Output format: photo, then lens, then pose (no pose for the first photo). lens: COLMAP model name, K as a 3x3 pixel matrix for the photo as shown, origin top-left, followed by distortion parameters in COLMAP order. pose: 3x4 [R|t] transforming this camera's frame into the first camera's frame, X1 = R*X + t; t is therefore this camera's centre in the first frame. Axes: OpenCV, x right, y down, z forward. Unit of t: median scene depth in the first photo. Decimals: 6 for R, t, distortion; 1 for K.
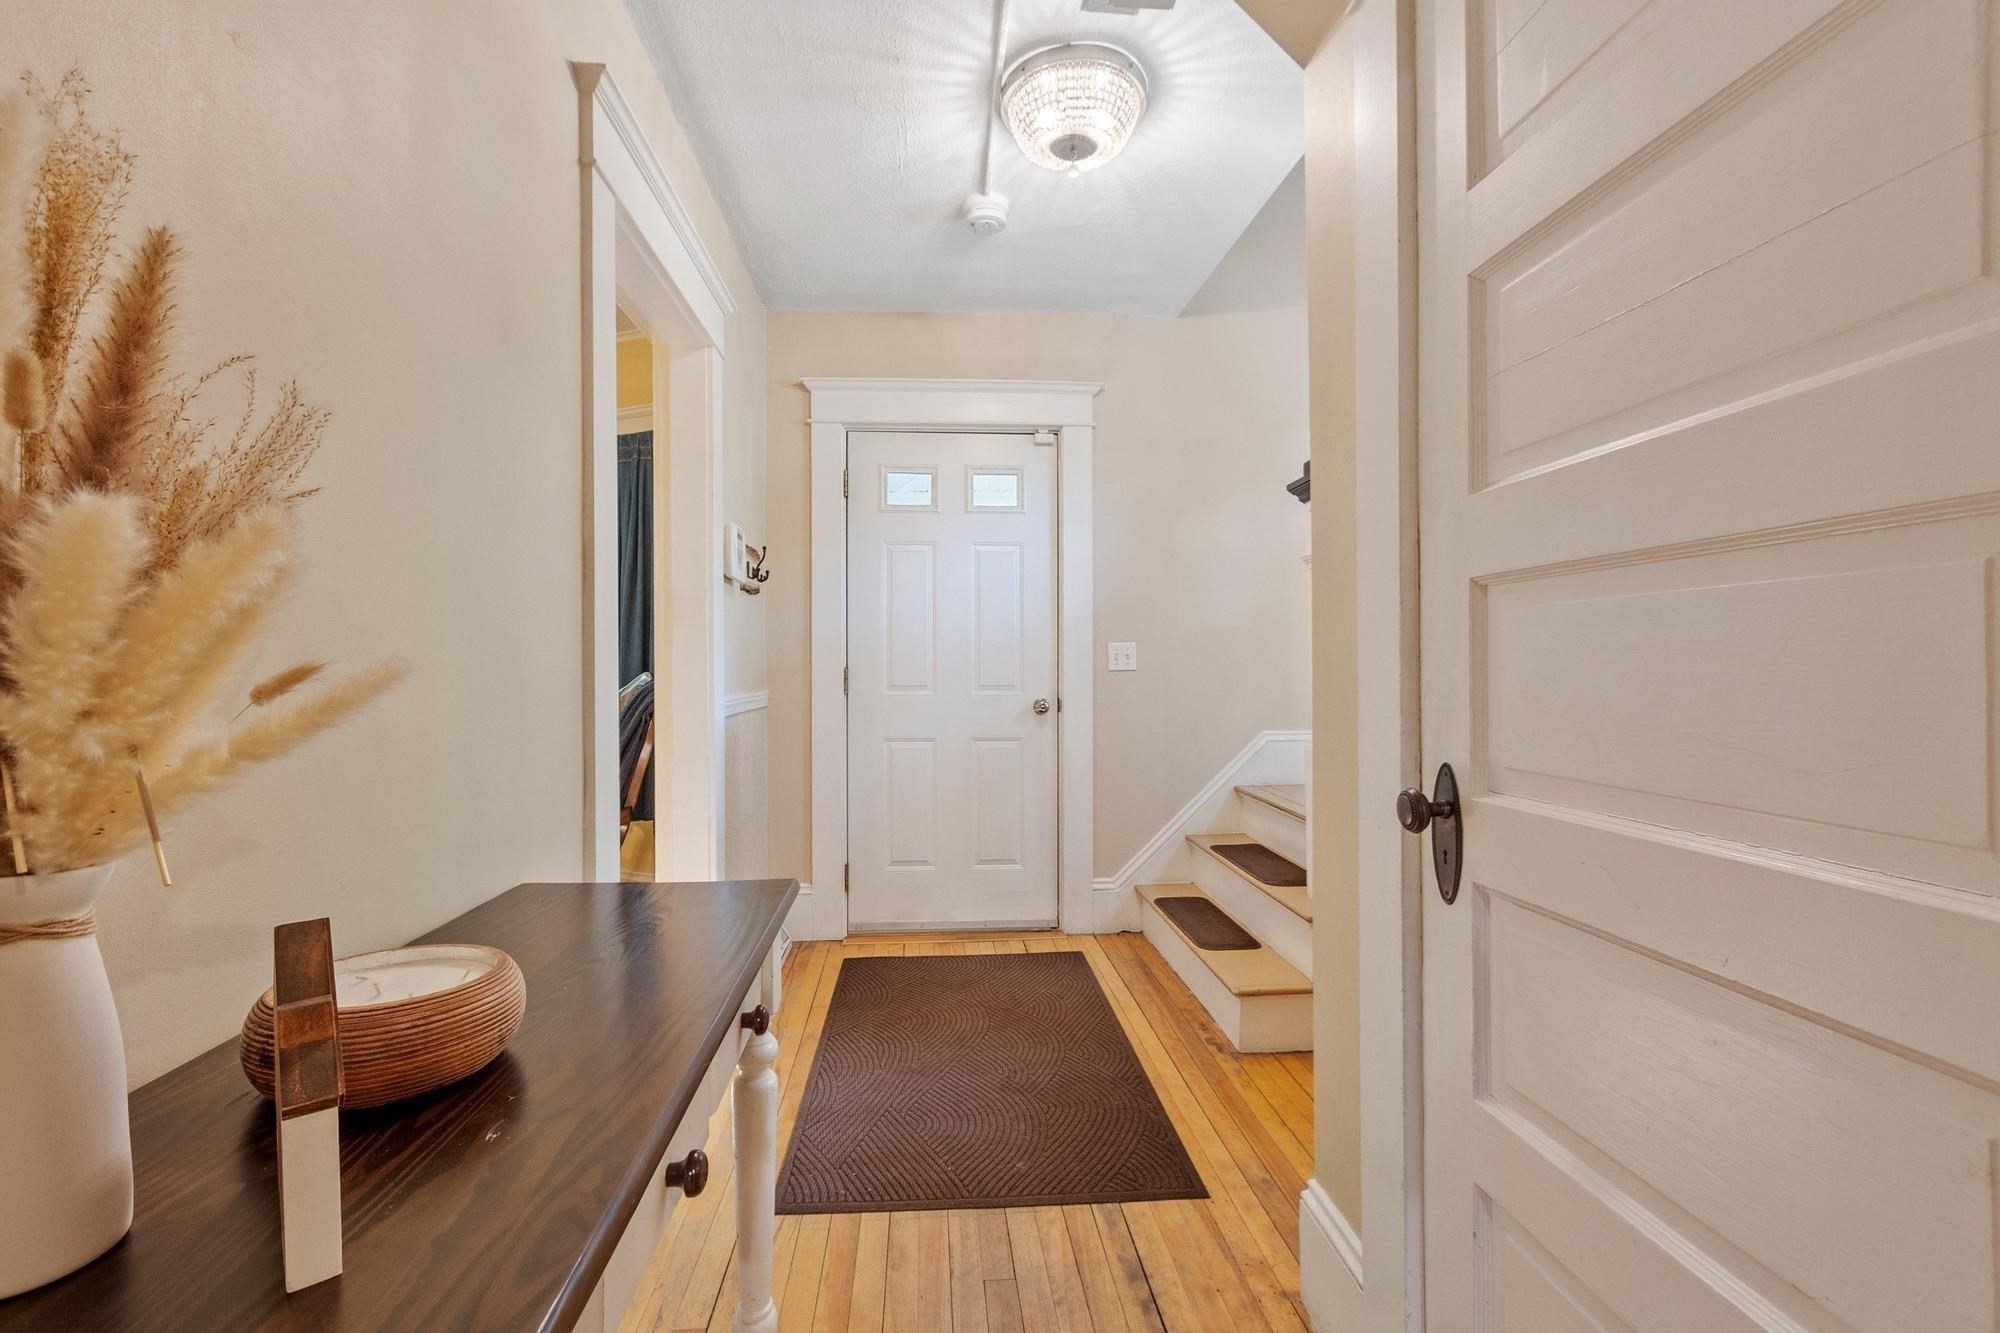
lens RADIAL K [[868.4, 0, 991.3], [0, 868.4, 671.7], [0, 0, 1]] dist [-0.004325, -0.000137]
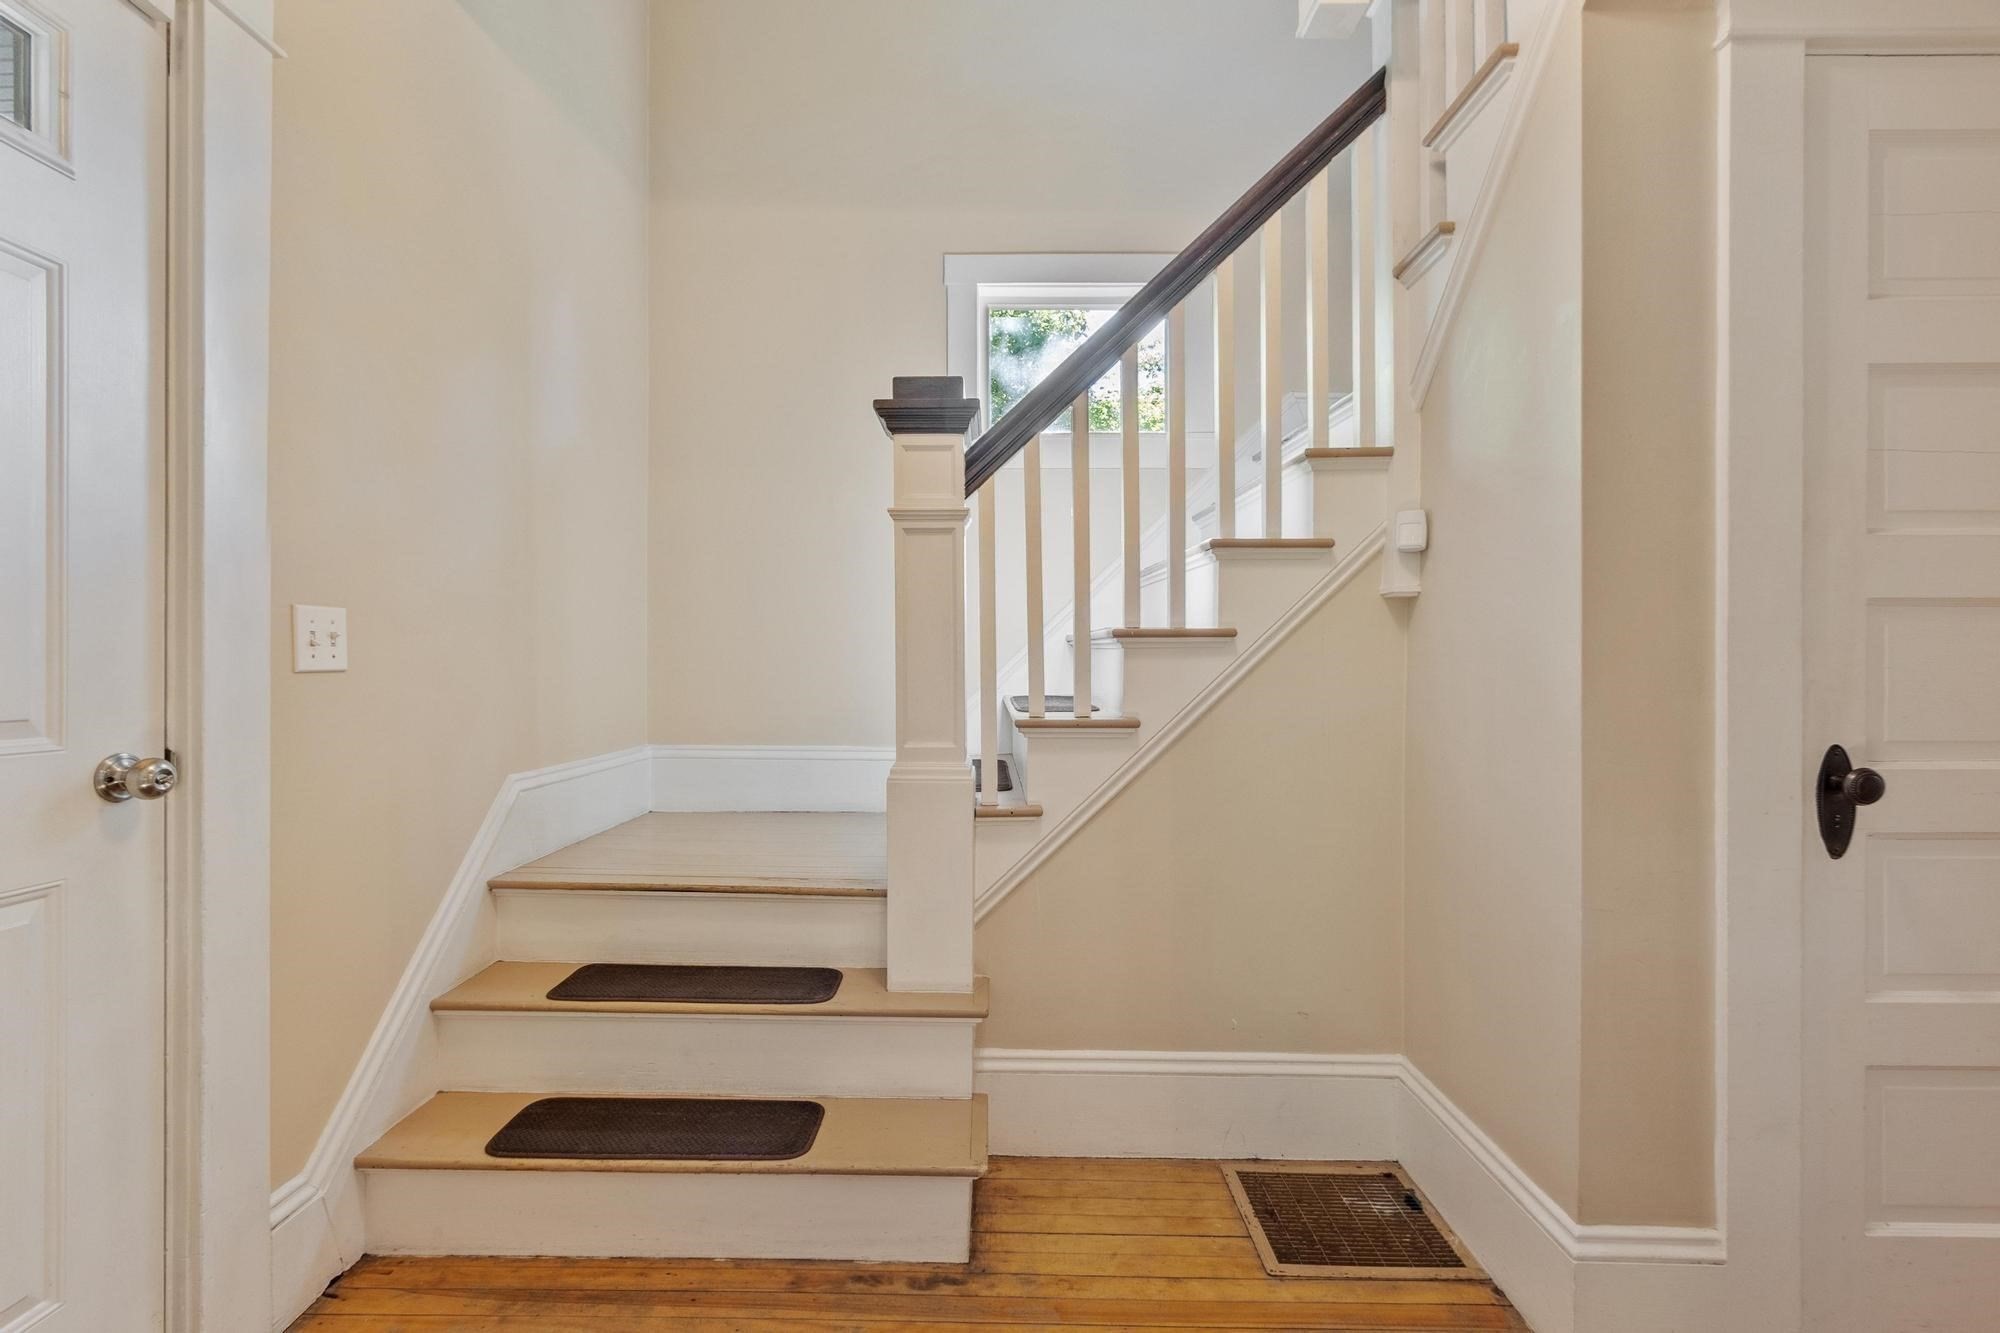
lens RADIAL K [[868.4, 0, 996.0], [0, 868.4, 657.6], [0, 0, 1]] dist [-0.004325, -0.000137]
pose [[0.081984, 0.013804, 0.996538, -0.256000], [0.001315, 0.999902, -0.013958, -0.002013], [-0.996633, 0.002455, 0.081958, 0.654546]]
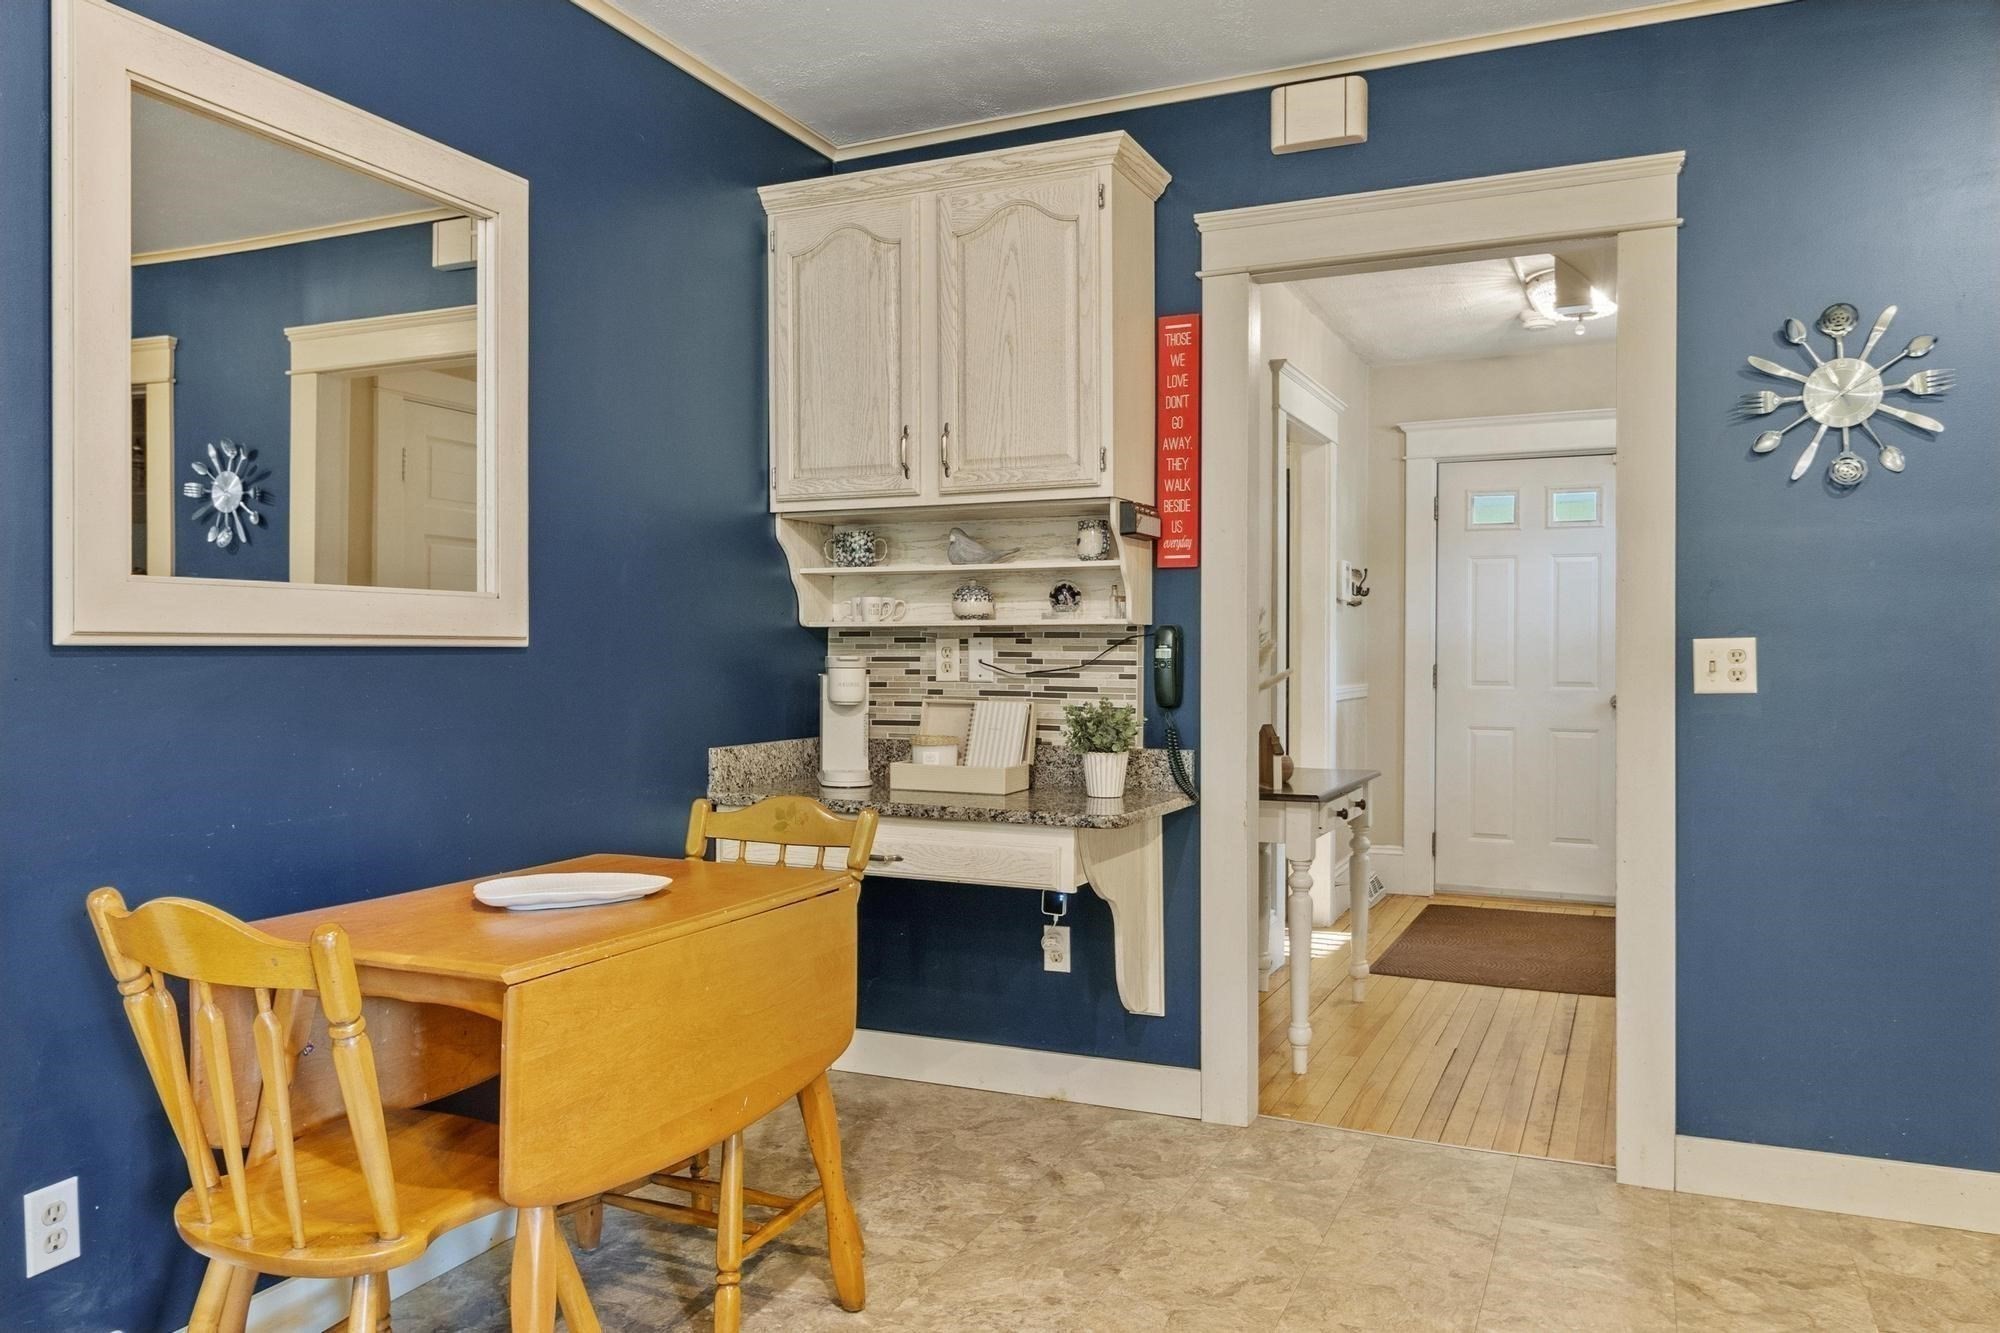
lens RADIAL K [[1434.9, 0, 994.8], [0, 1434.9, 665.4], [0, 0, 1]] dist [0.003394, -0.000098]
pose [[0.873520, 0.010467, -0.486675, 0.260397], [-0.007775, 0.999941, 0.007551, -0.014257], [0.486725, -0.002812, 0.873550, -0.996102]]
